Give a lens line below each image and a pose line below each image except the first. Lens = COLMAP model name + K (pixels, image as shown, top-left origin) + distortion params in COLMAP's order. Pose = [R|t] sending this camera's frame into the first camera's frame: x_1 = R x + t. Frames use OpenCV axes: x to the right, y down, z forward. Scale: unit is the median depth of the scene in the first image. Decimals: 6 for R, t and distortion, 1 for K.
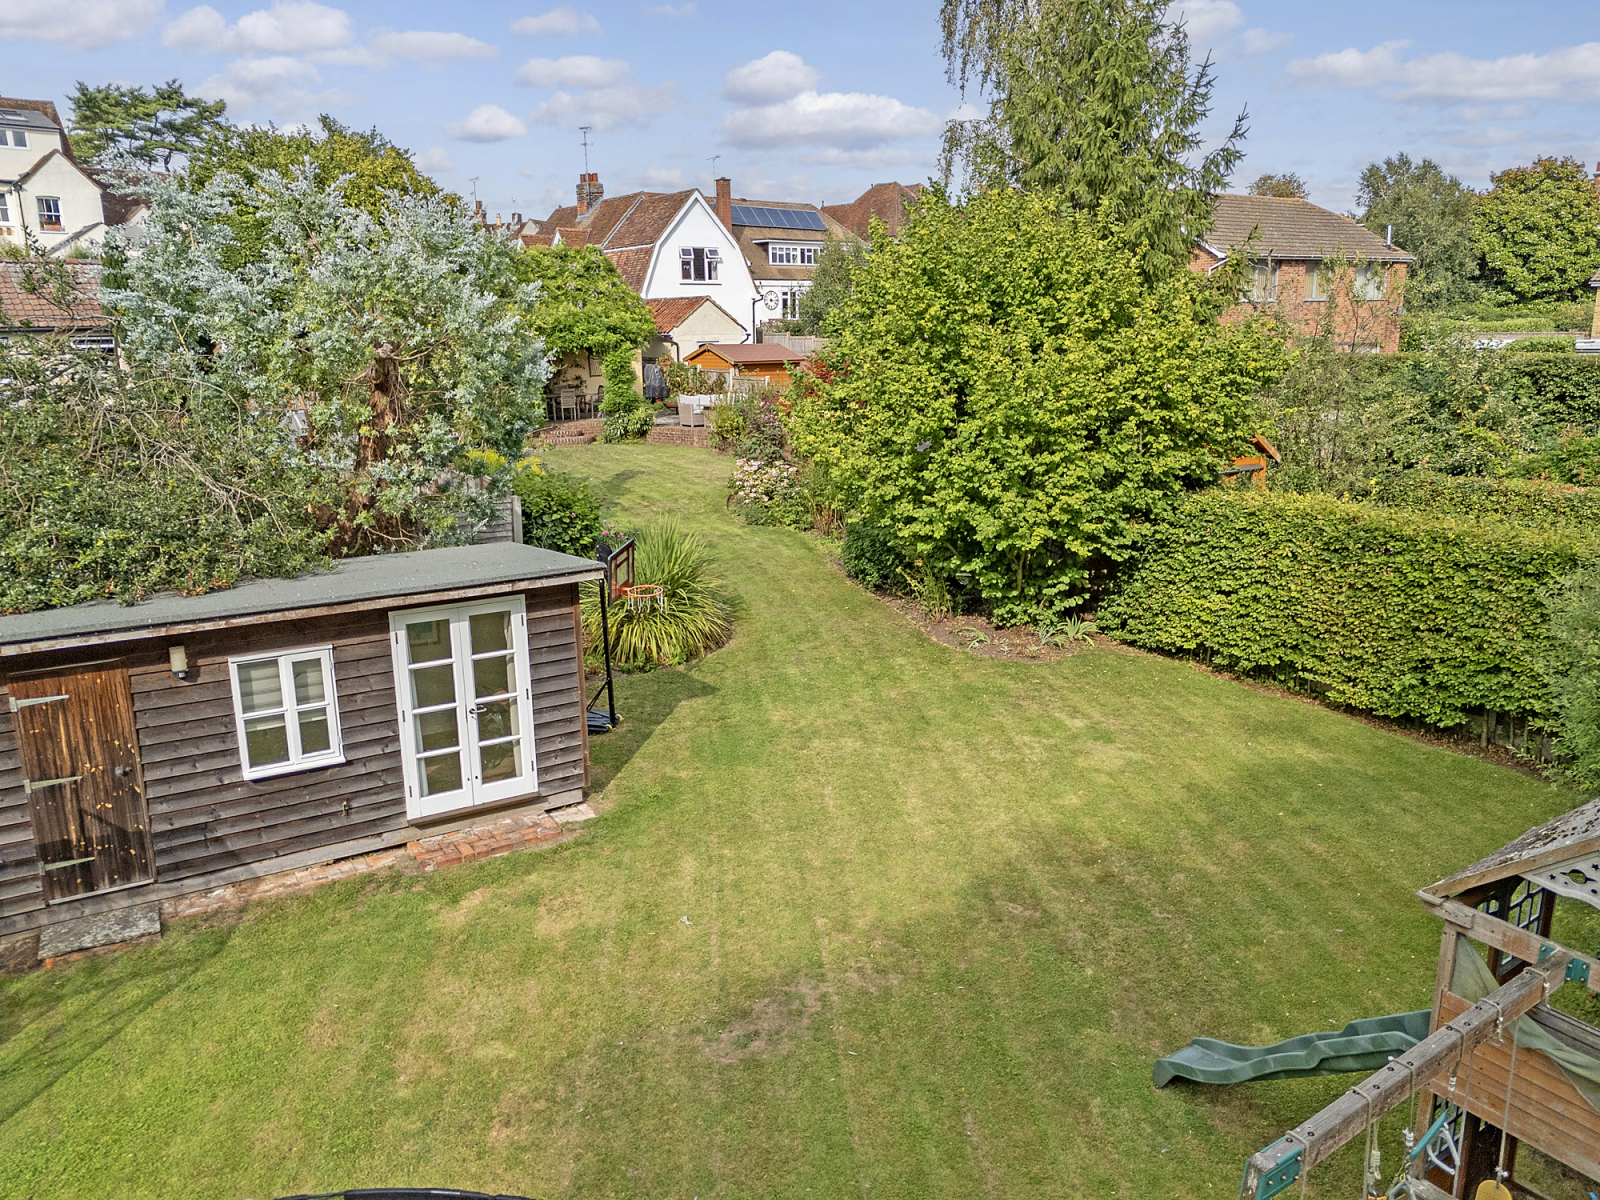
lens RADIAL K [[1128.1, 0, 801.0], [0, 1128.1, 598.9], [0, 0, 1]] dist [0.000785, 0.000385]
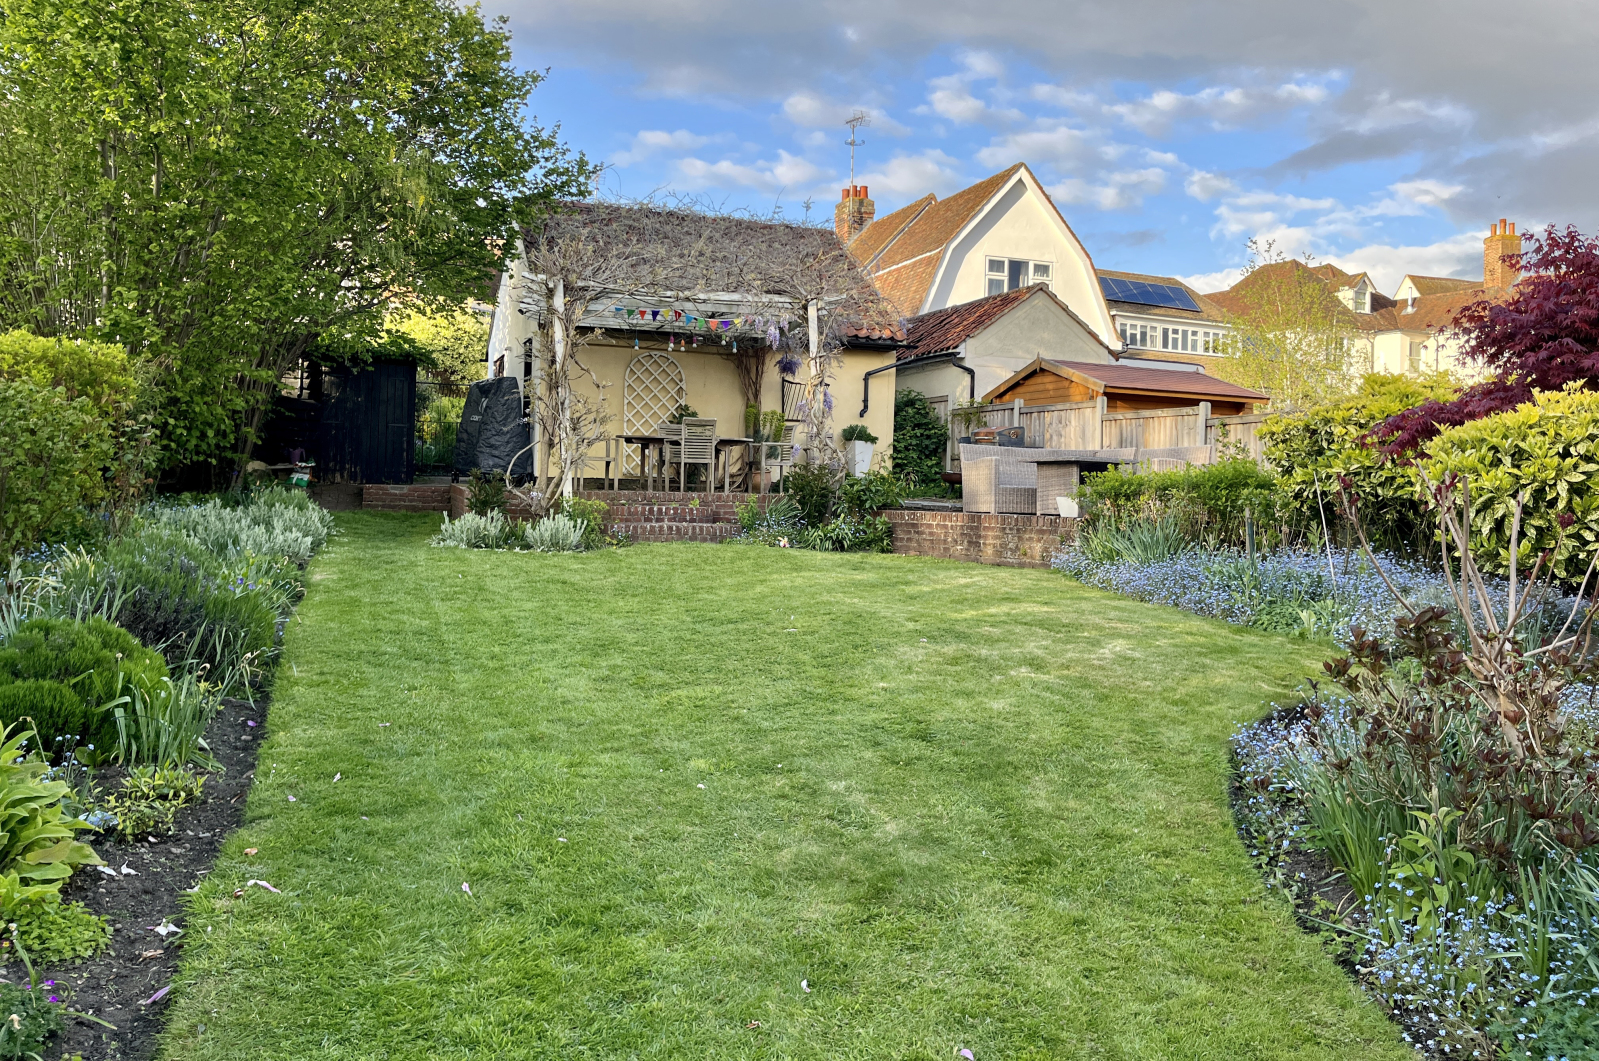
lens RADIAL K [[1200.9, 0, 798.7], [0, 1200.9, 530.6], [0, 0, 1]] dist [0.001635, 0.000163]
pose [[0.968888, 0.057934, -0.240622, -0.043184], [-0.107099, 0.974620, -0.196585, -0.040223], [0.223126, 0.216239, 0.950503, 0.412631]]
